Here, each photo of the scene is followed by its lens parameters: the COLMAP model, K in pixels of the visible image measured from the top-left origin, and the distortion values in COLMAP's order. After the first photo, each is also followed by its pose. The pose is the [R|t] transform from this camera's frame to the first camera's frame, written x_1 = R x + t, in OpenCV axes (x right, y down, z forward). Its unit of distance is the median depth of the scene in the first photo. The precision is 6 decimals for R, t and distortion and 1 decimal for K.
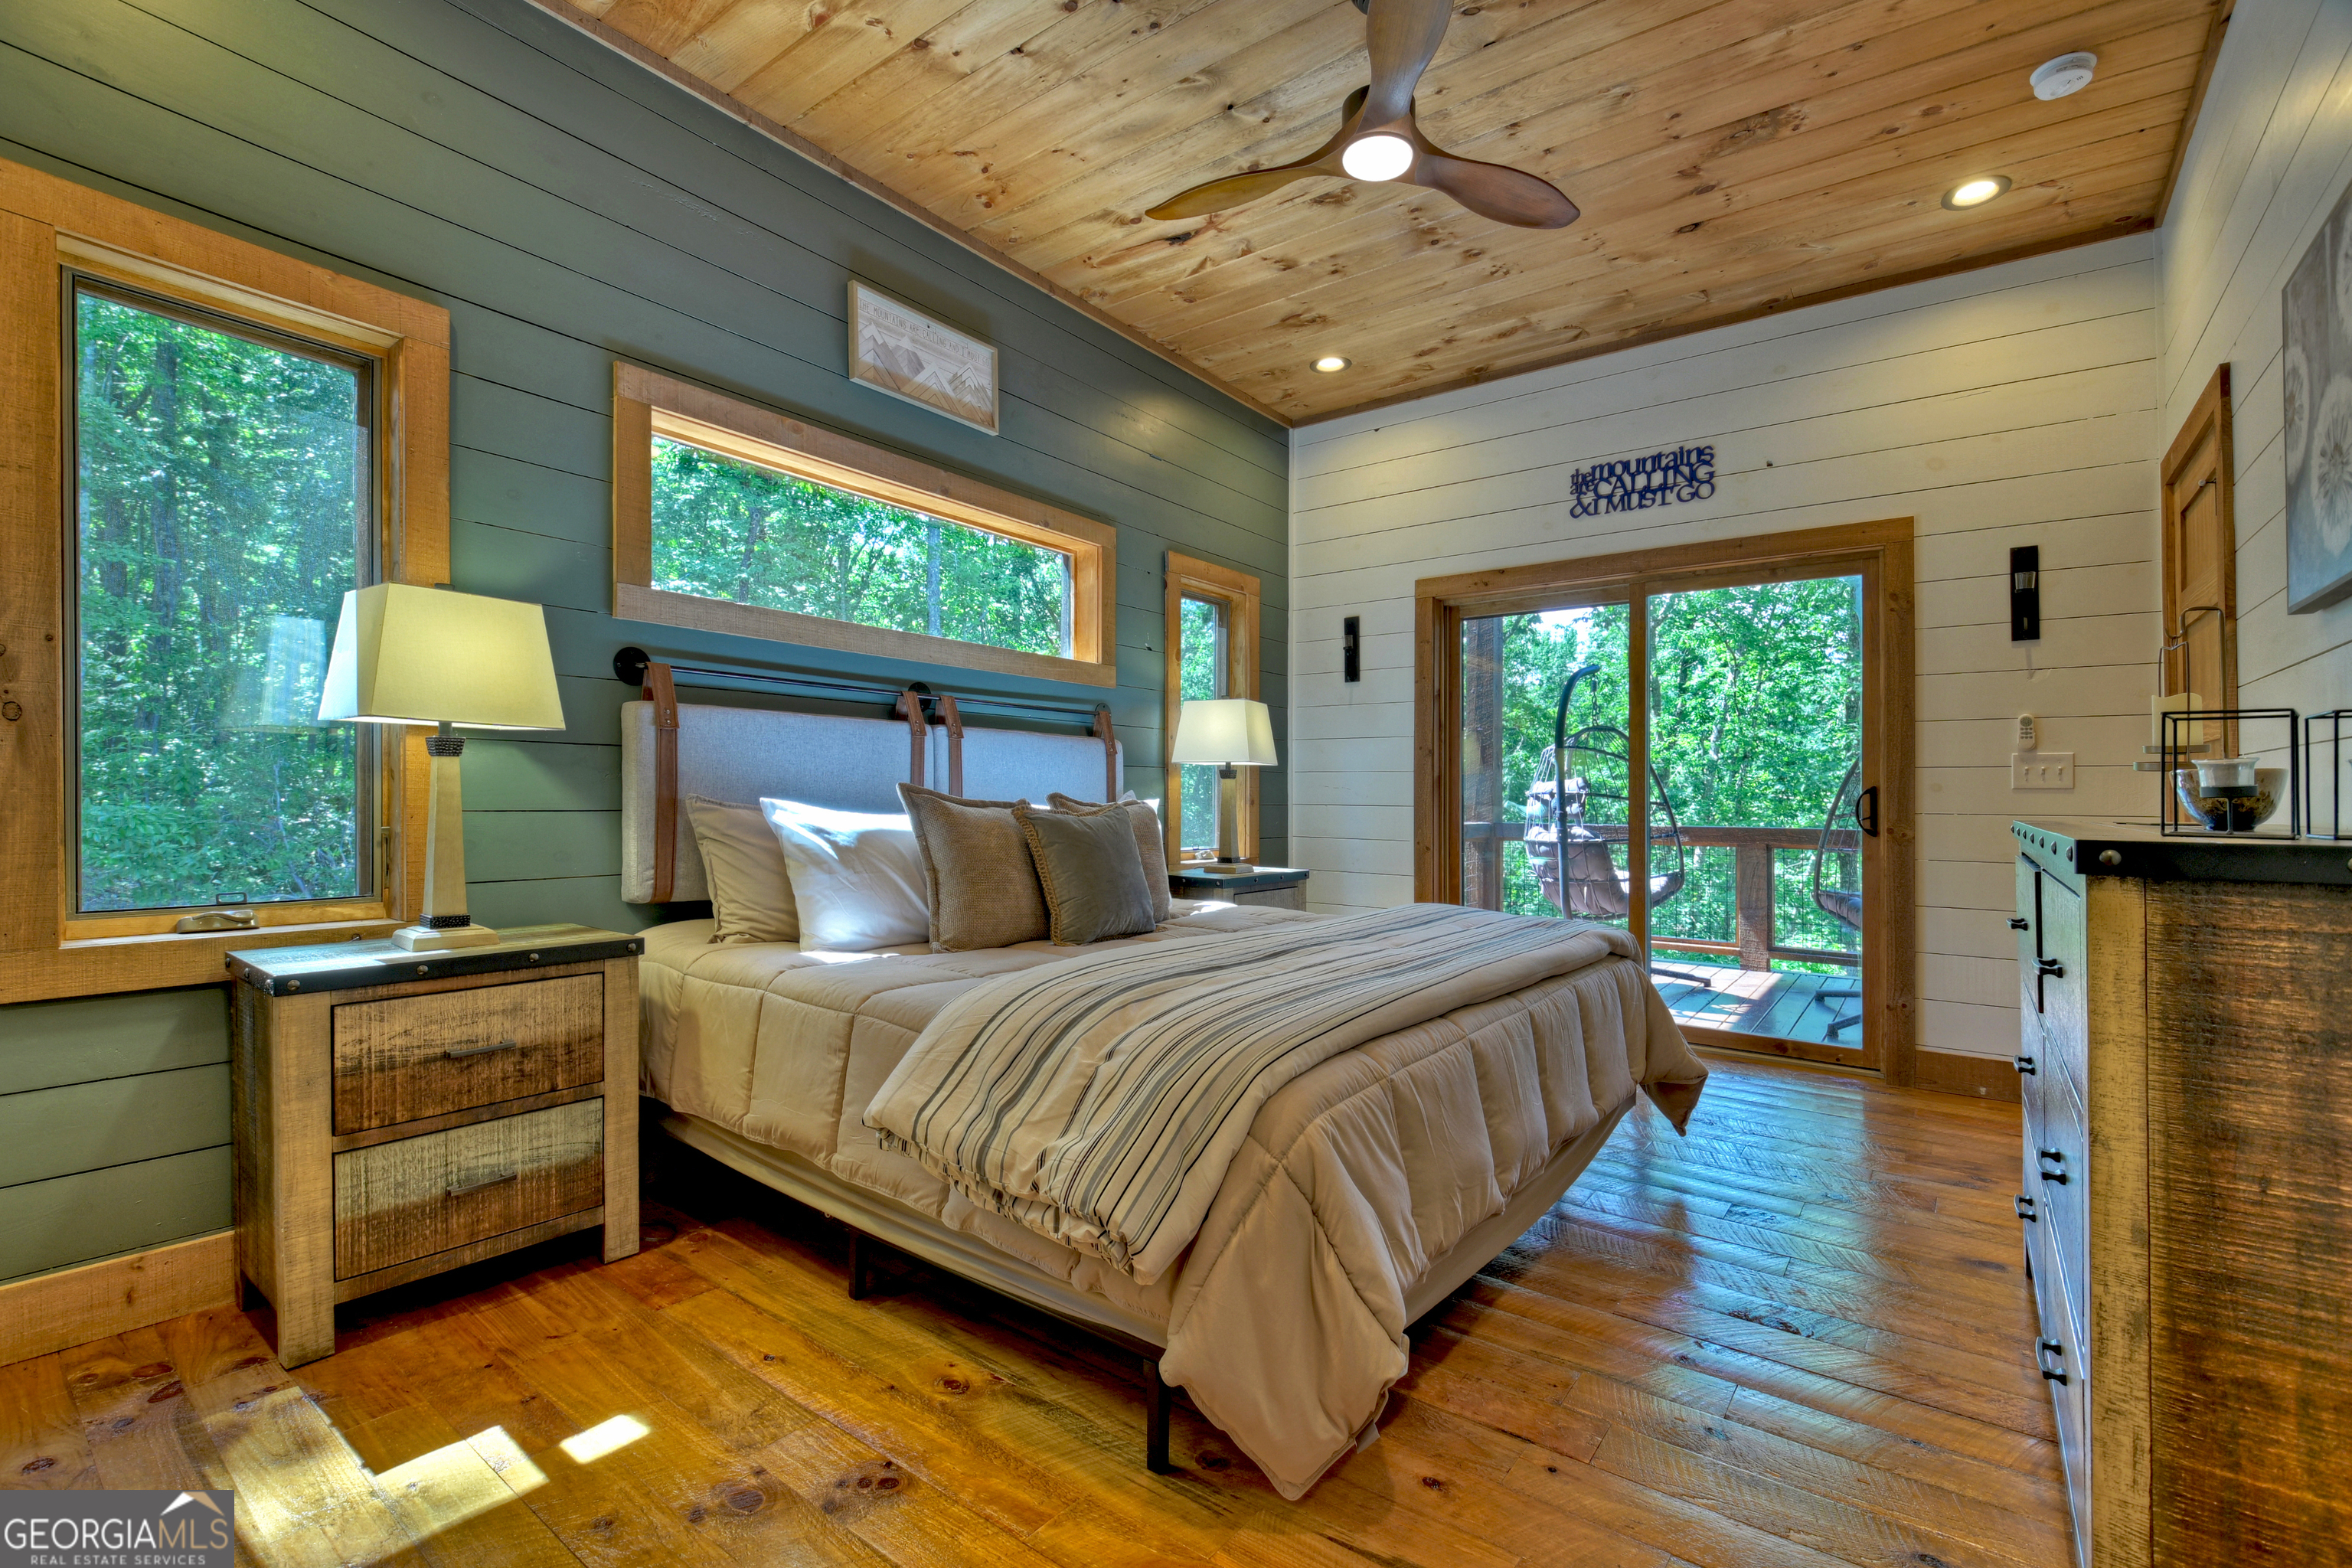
lens RADIAL K [[1072.3, 0, 1165.6], [0, 1072.3, 786.2], [0, 0, 1]] dist [0.023511, -0.023687]
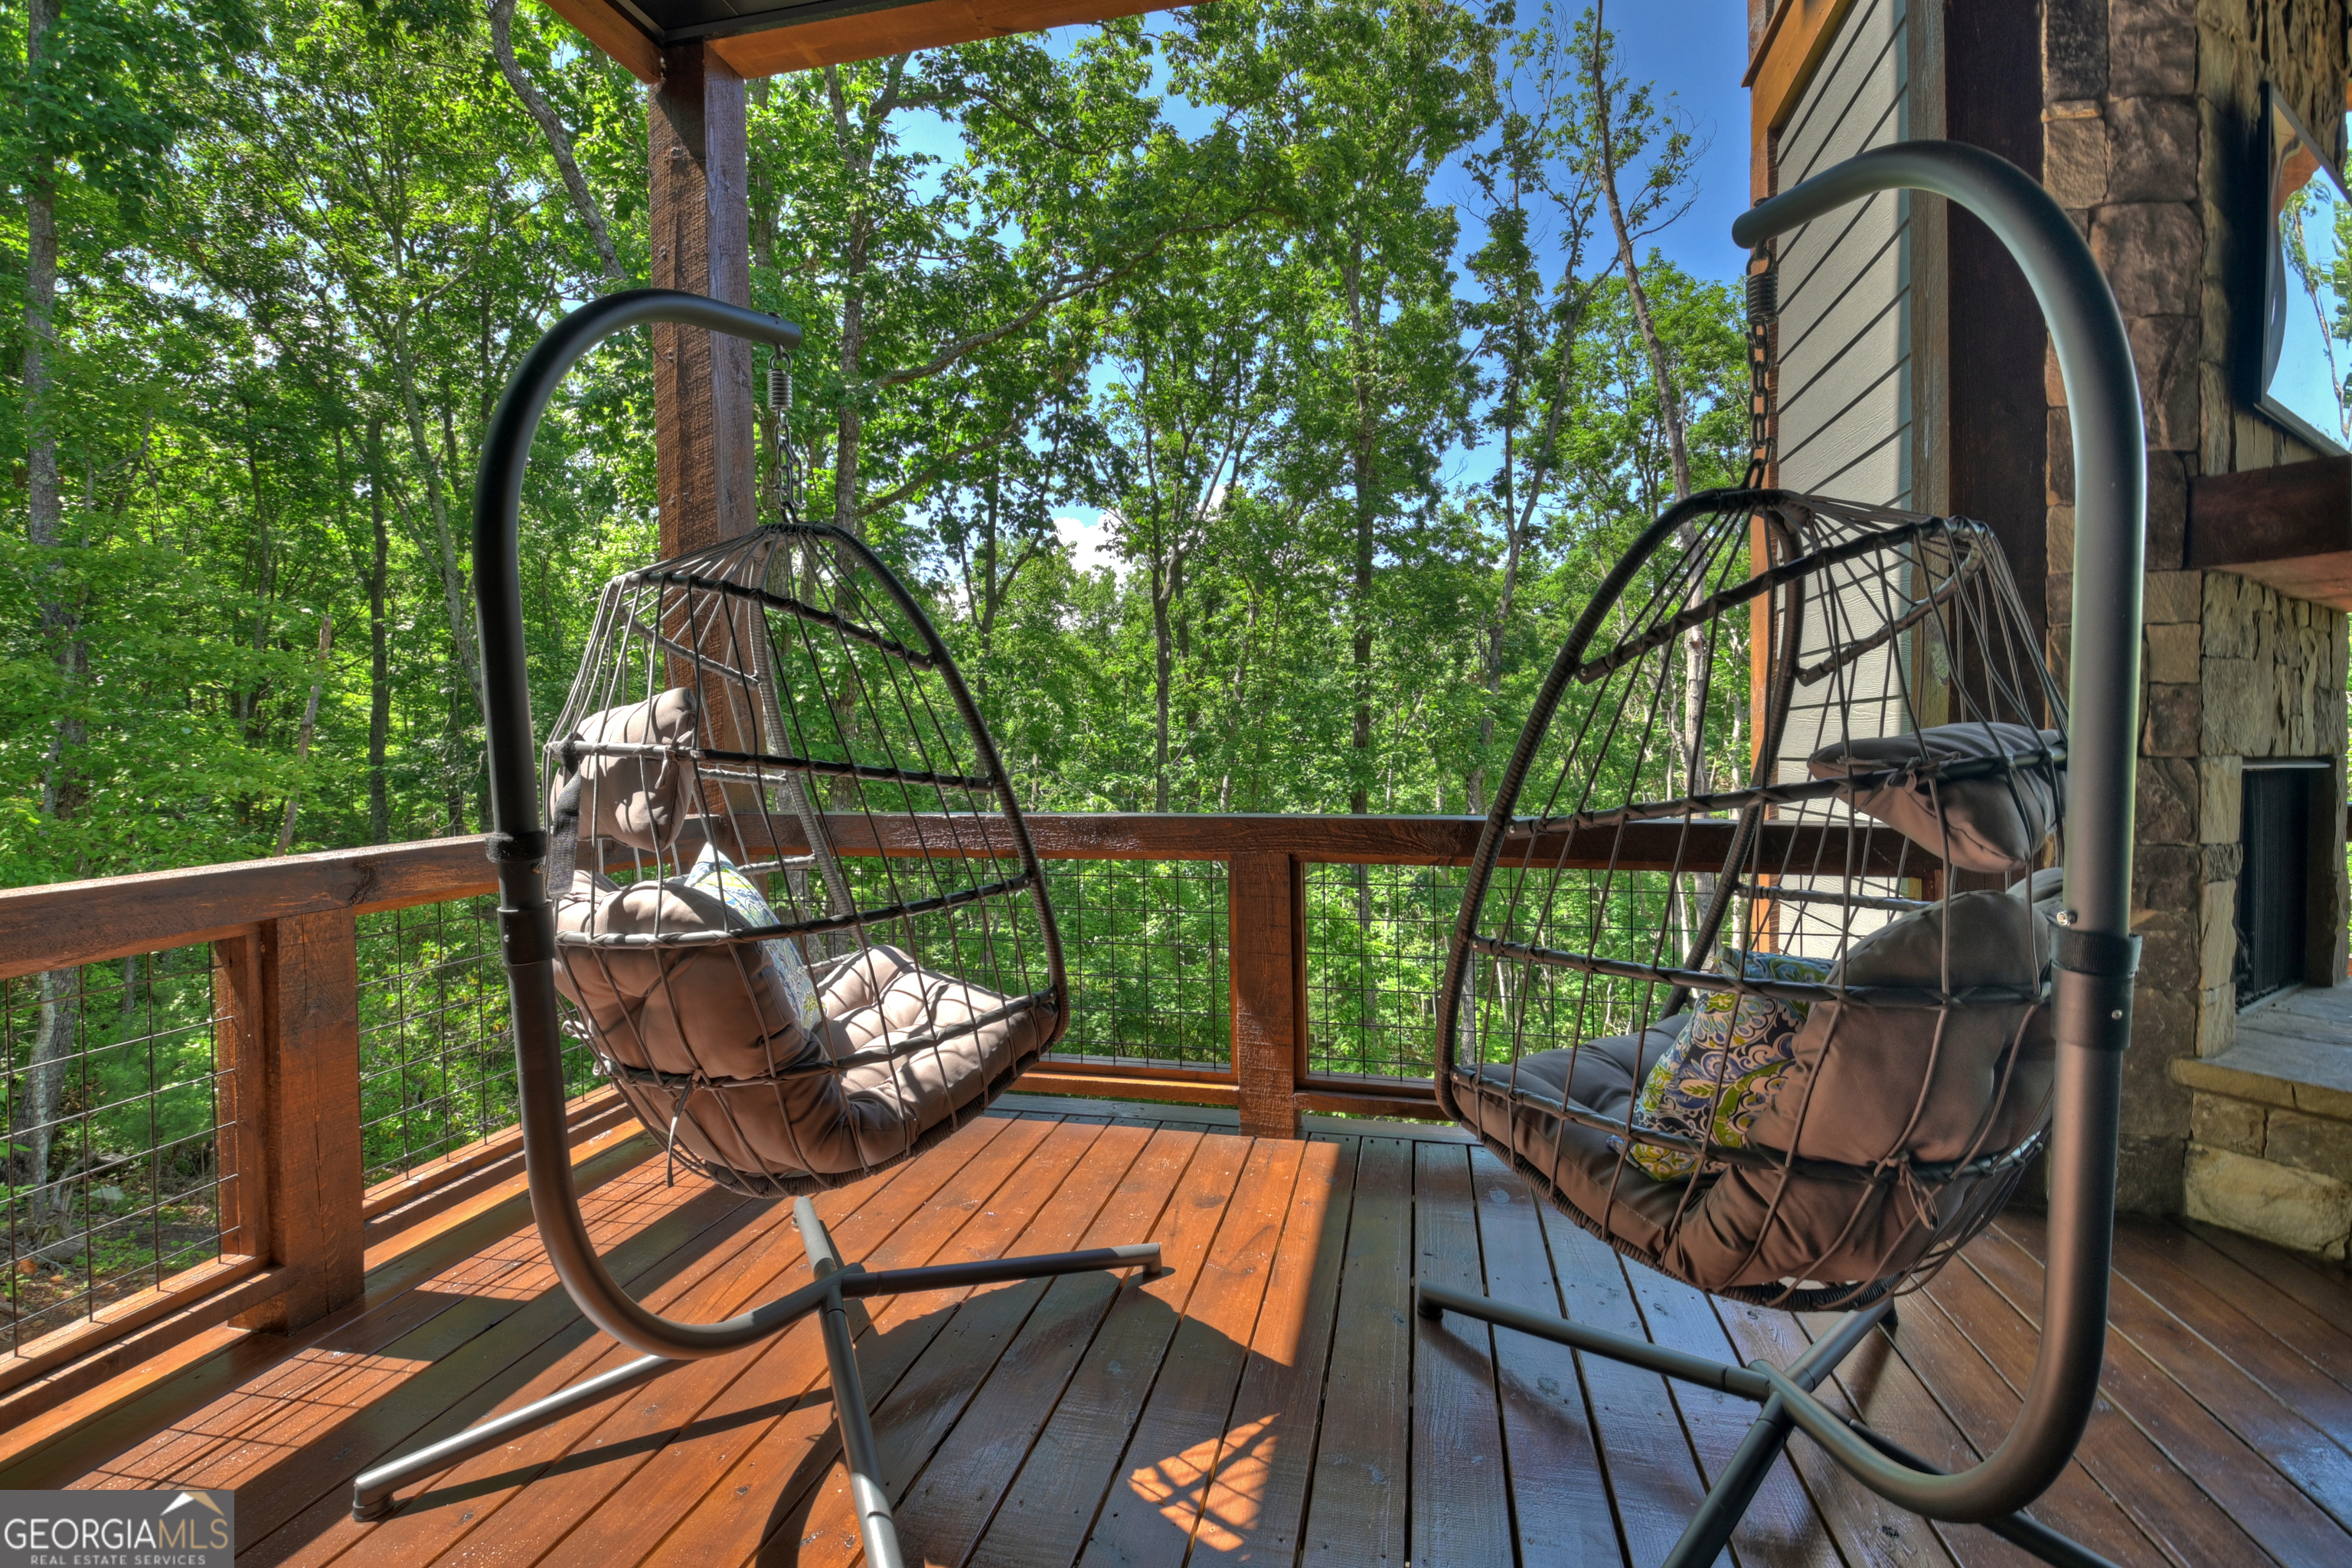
lens RADIAL K [[1072.3, 0, 1165.6], [0, 1072.3, 786.2], [0, 0, 1]] dist [0.023511, -0.023687]
pose [[0.921364, -0.035930, 0.387036, 0.134080], [0.016906, 0.998481, 0.052446, 0.000306], [-0.388333, -0.041778, 0.920572, 0.242380]]
